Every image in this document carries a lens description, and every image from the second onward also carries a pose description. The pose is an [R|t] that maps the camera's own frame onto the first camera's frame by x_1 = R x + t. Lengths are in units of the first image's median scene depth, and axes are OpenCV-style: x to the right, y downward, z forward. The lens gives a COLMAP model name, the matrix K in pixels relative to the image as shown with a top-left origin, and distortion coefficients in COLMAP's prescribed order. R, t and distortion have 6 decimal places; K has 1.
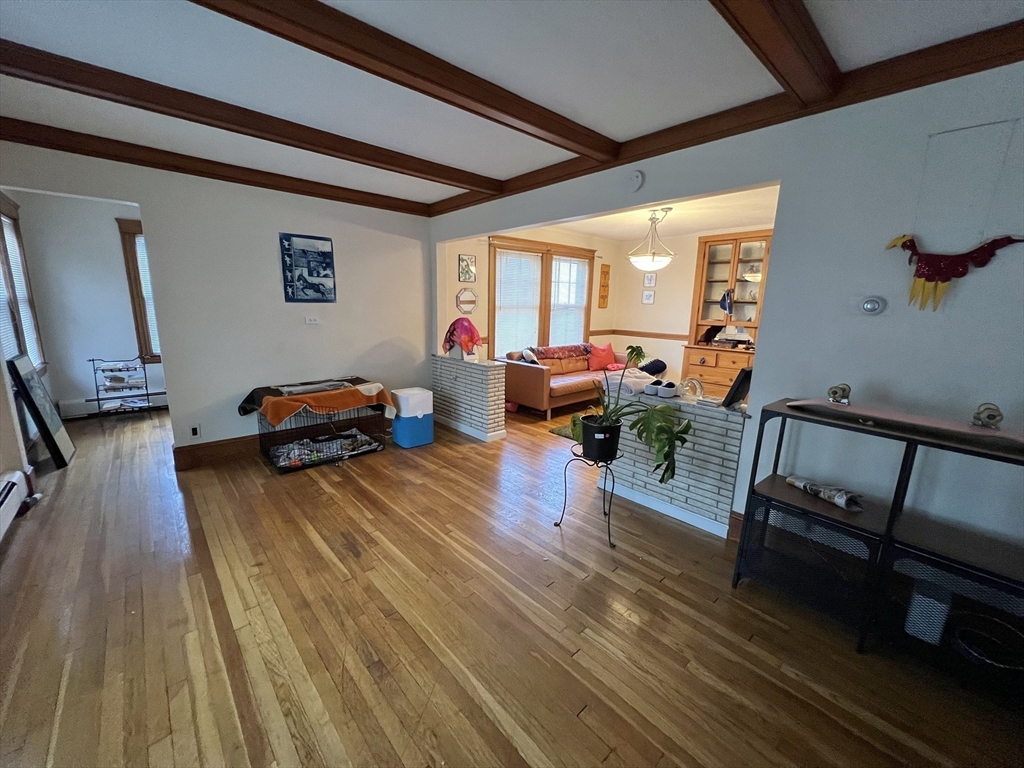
lens RADIAL K [[408.9, 0, 512.0], [0, 408.9, 384.0], [0, 0, 1]] dist [0.000211, 0.000010]
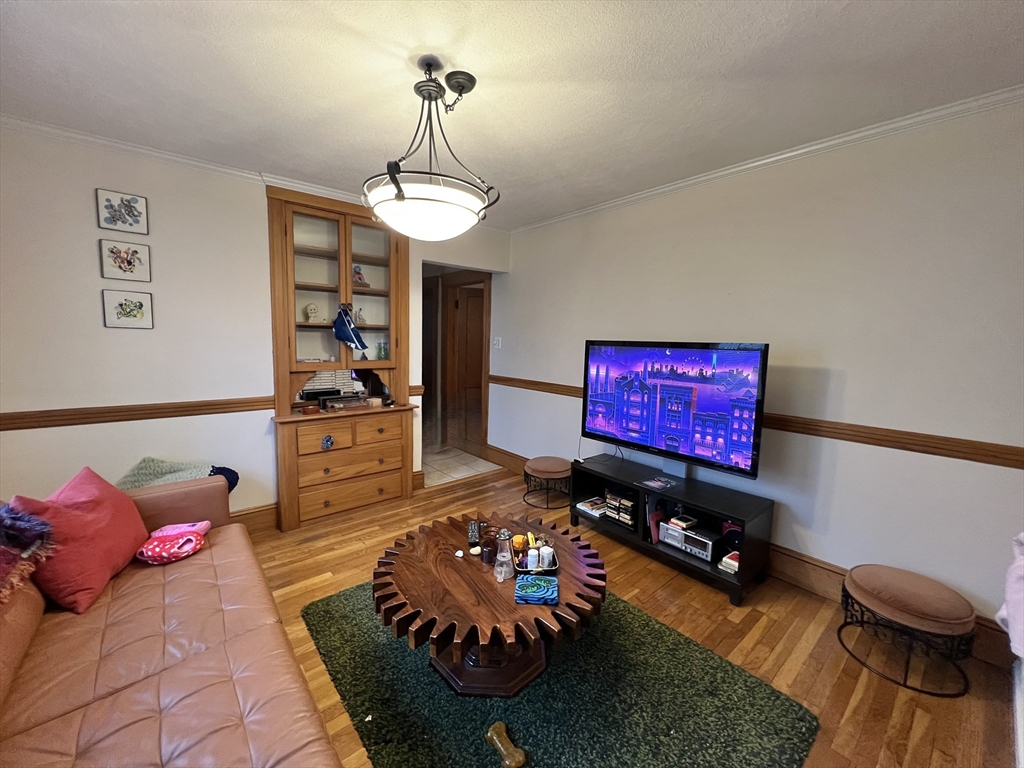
lens RADIAL K [[408.9, 0, 512.0], [0, 408.9, 384.0], [0, 0, 1]] dist [0.000211, 0.000010]
pose [[0.032746, -0.125556, 0.991546, -0.017991], [0.172736, 0.977860, 0.118118, -0.147724], [-0.984424, 0.167408, 0.053709, 0.739792]]
